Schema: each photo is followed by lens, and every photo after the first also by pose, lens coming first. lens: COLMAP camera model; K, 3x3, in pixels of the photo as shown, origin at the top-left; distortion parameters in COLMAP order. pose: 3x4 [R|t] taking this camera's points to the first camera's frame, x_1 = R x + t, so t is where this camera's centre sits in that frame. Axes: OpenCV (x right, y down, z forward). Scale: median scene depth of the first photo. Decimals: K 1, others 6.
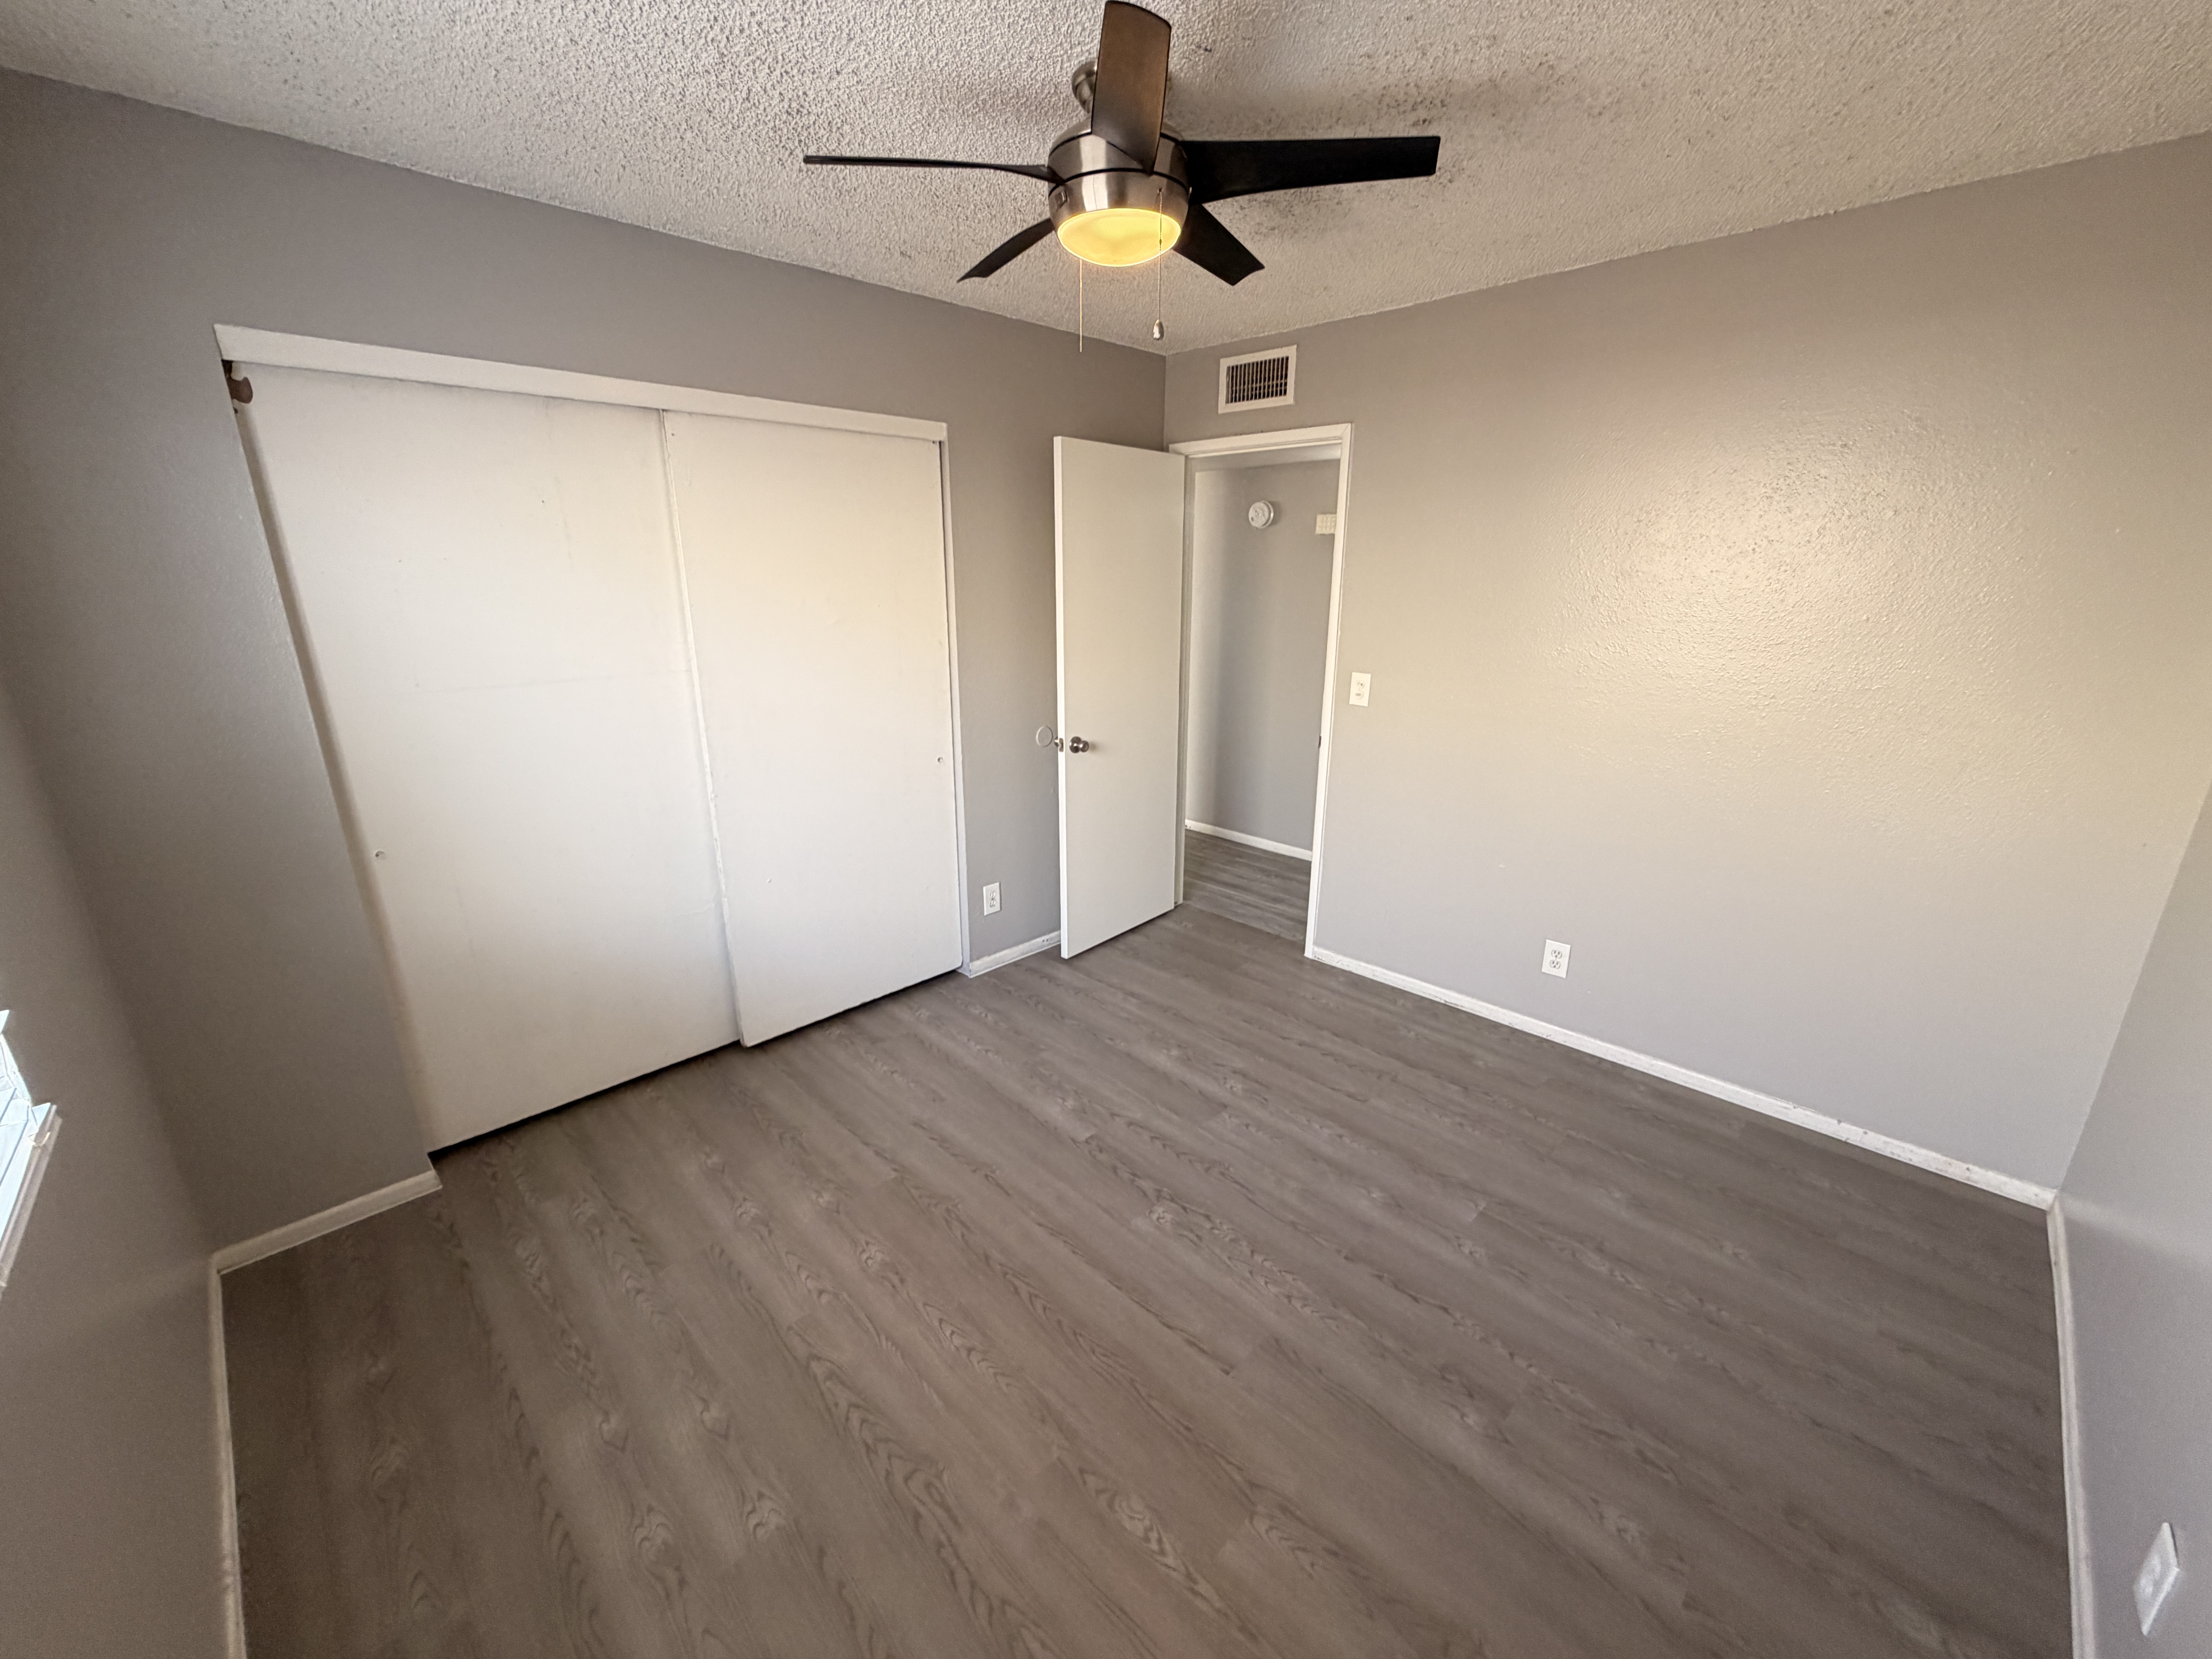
lens RADIAL K [[880.4, 0, 1094.8], [0, 880.4, 832.4], [0, 0, 1]] dist [-0.000831, 0.000257]
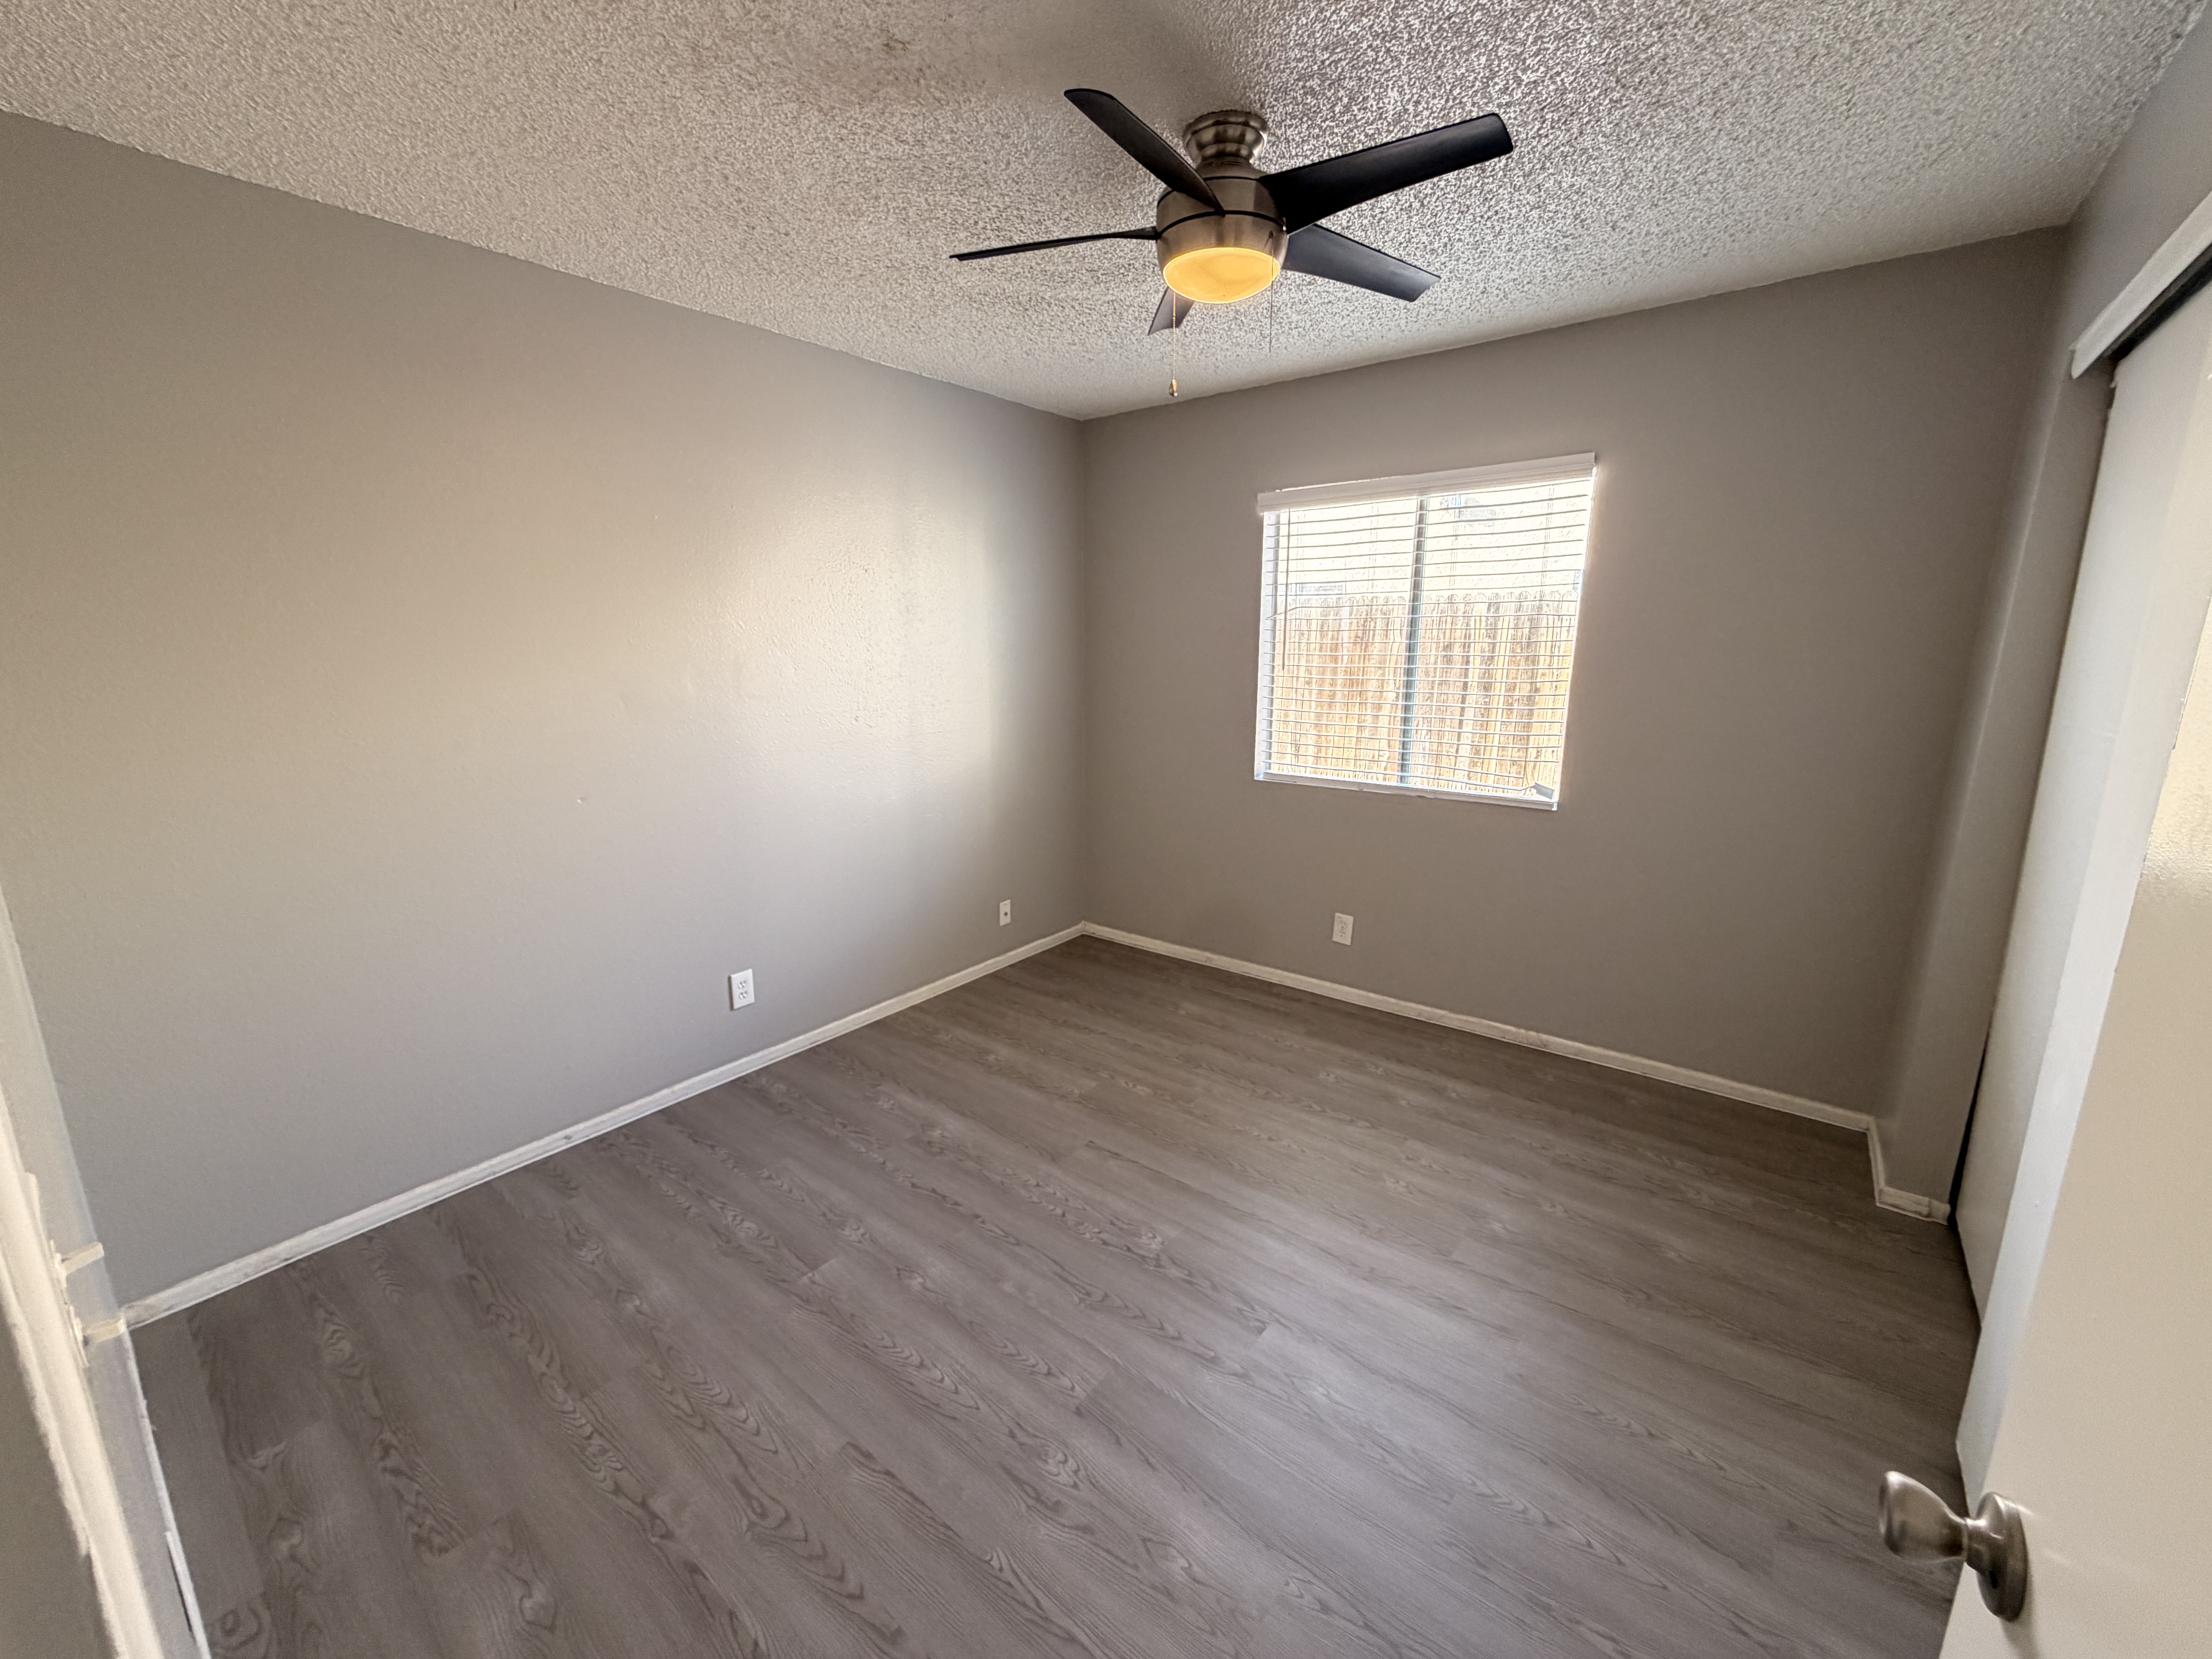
lens RADIAL K [[886.8, 0, 1103.2], [0, 886.8, 833.3], [0, 0, 1]] dist [0.000219, -0.000203]
pose [[-0.992395, 0.036606, -0.117525, 0.227801], [-0.025327, 0.873609, 0.485970, -0.437103], [0.120460, 0.485250, -0.866038, 1.618262]]
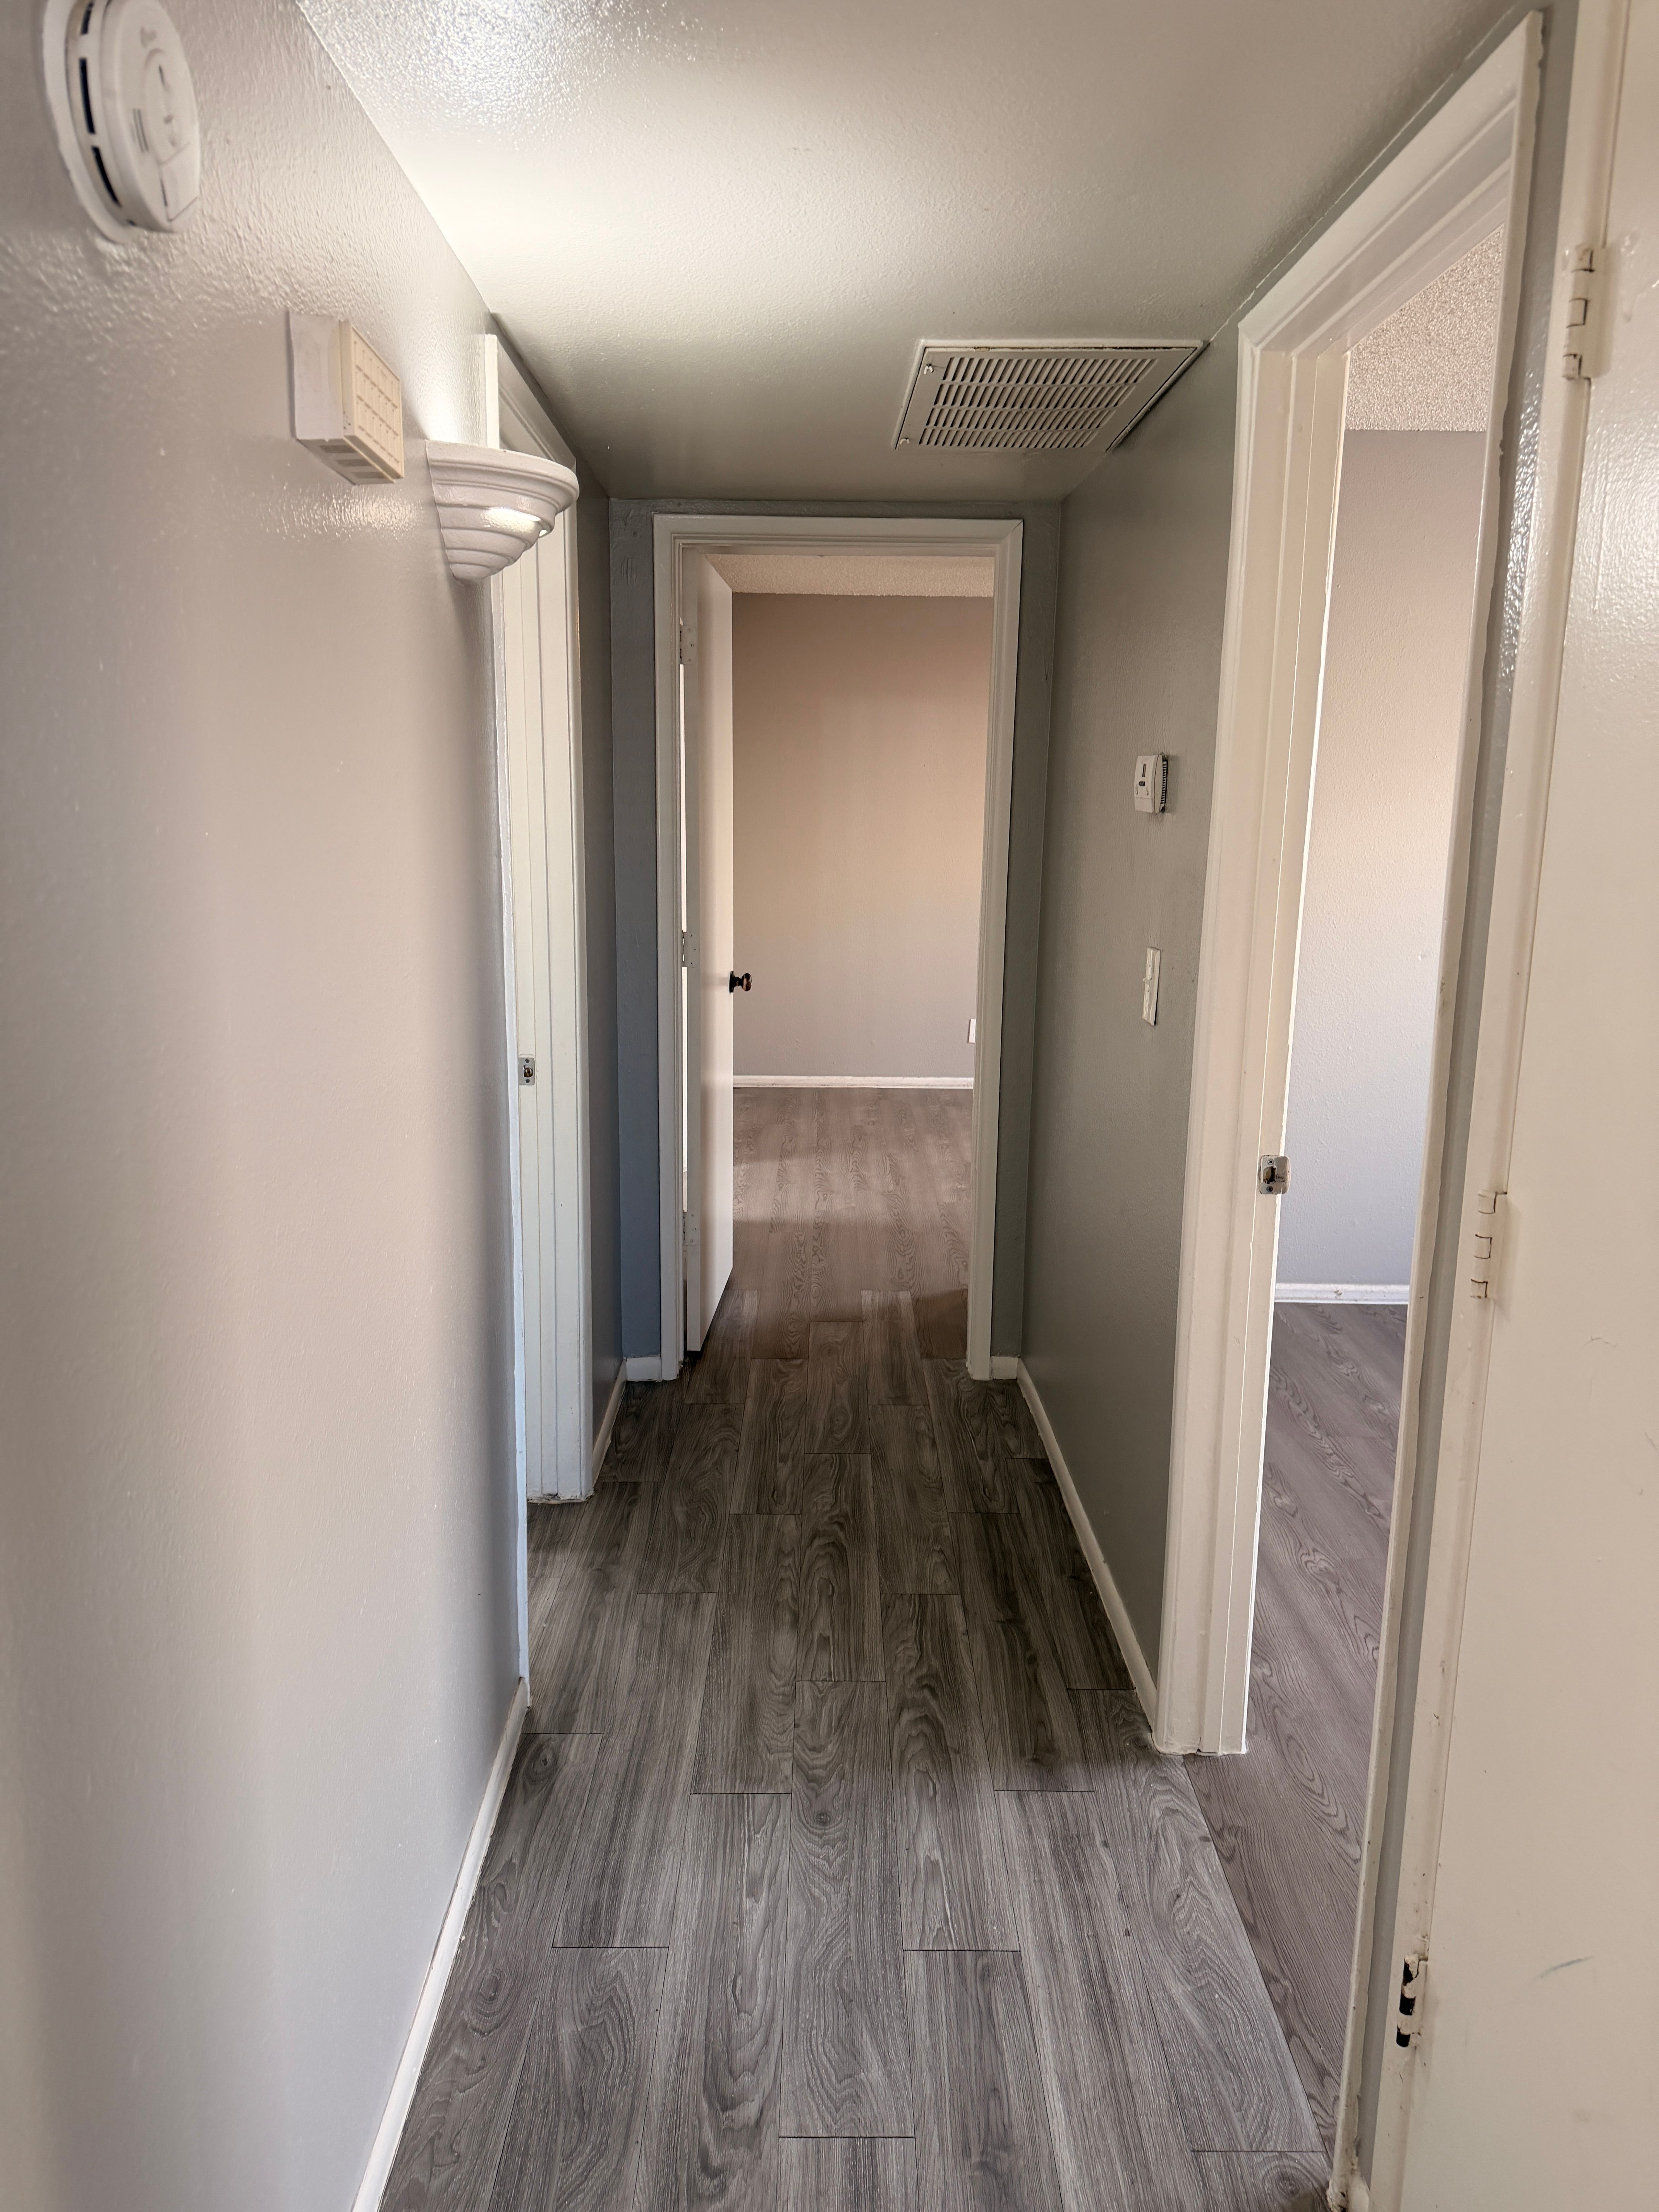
lens RADIAL K [[1549.2, 0, 829.5], [0, 1549.2, 1106.0], [0, 0, 1]] dist [-0.001275, -0.000820]
pose [[-0.720978, -0.141871, 0.678280, -0.054432], [0.190688, 0.900410, 0.391024, -0.630201], [-0.666205, 0.411260, -0.622123, 2.329768]]
